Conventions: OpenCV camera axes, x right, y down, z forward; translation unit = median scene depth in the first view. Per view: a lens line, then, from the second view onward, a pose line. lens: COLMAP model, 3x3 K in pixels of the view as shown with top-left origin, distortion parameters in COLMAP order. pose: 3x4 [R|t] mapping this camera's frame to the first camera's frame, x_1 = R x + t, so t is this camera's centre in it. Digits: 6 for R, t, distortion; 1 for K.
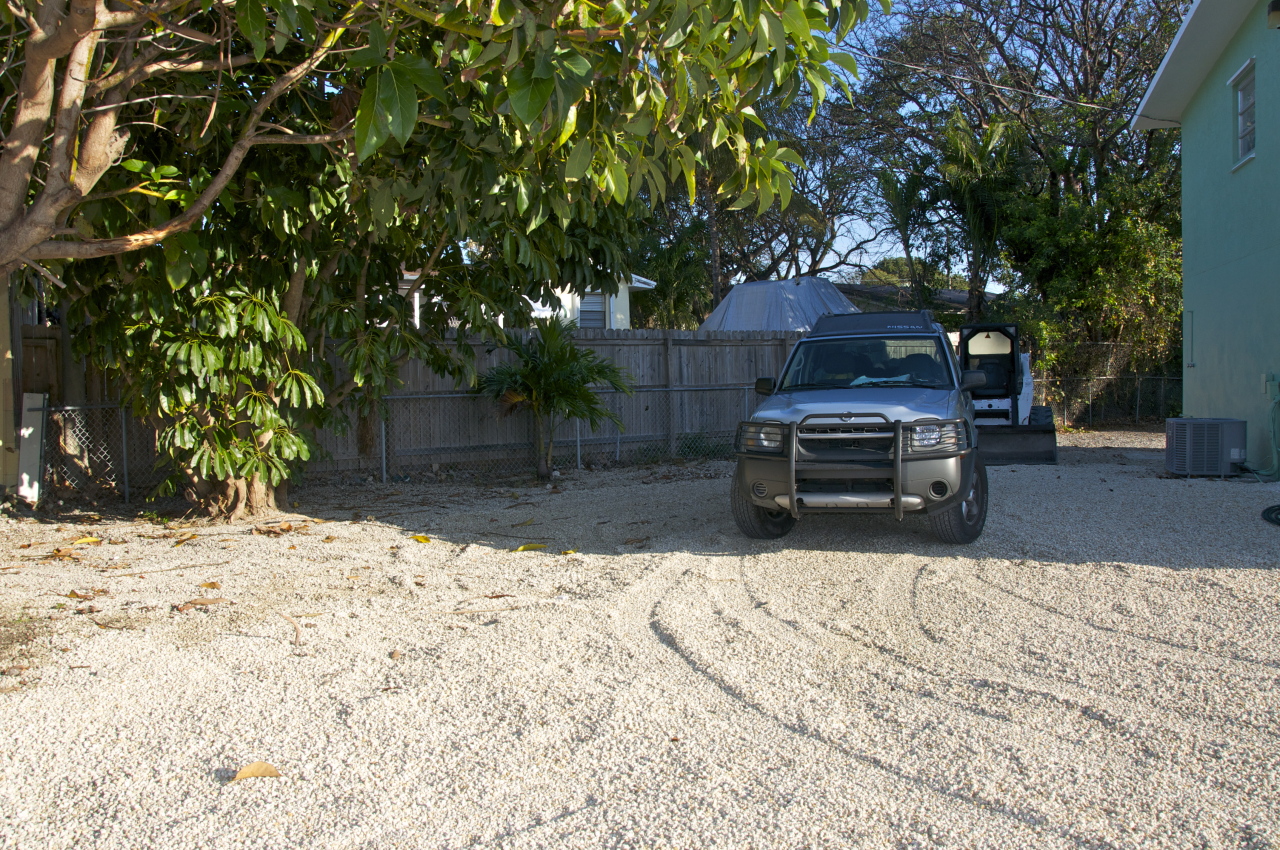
lens RADIAL K [[1003.5, 0, 636.9], [0, 1003.5, 422.7], [0, 0, 1]] dist [-0.170460, 0.147288]
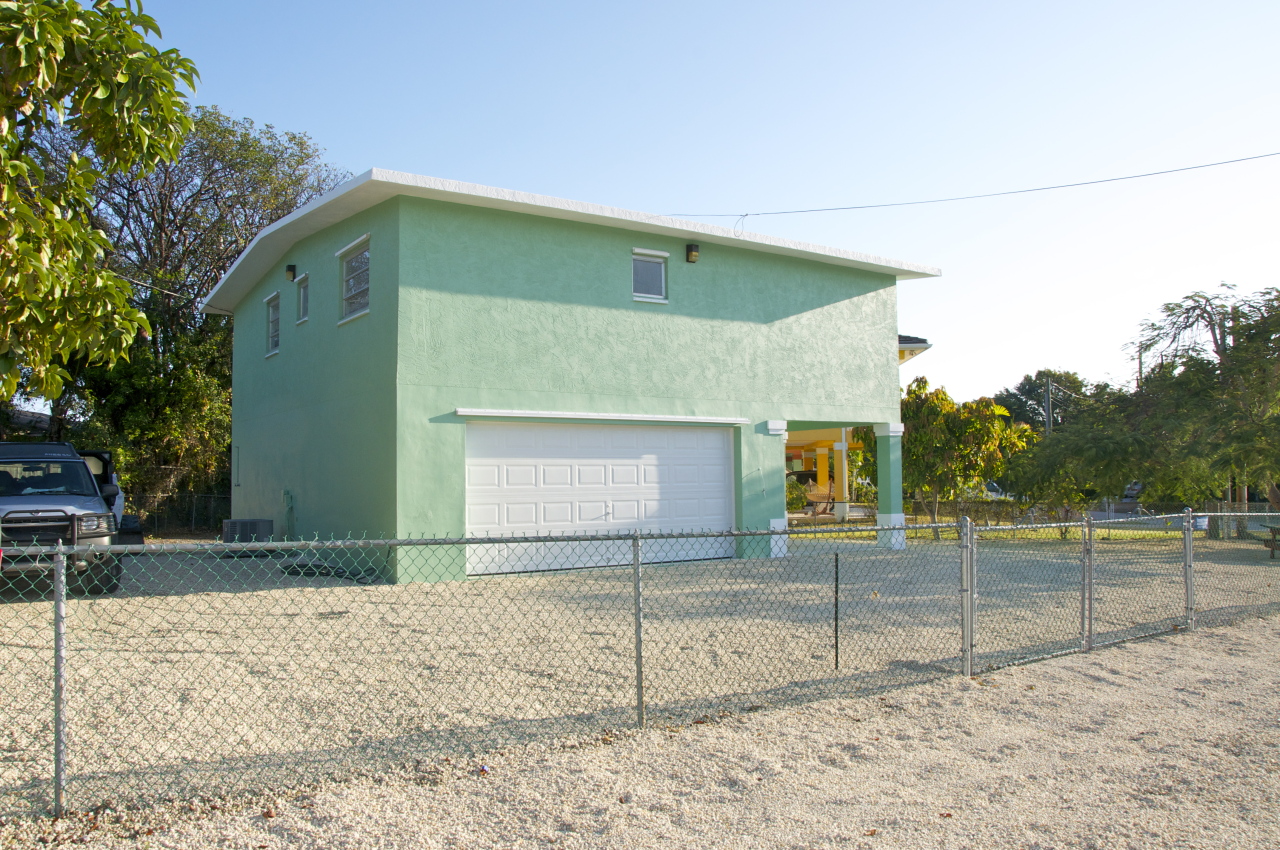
lens RADIAL K [[995.4, 0, 635.6], [0, 995.4, 430.7], [0, 0, 1]] dist [-0.157456, 0.131212]
pose [[0.606374, 0.056689, 0.793157, -0.155175], [0.036978, 0.994366, -0.099341, 0.018740], [-0.794320, 0.089567, 0.600861, -0.247831]]
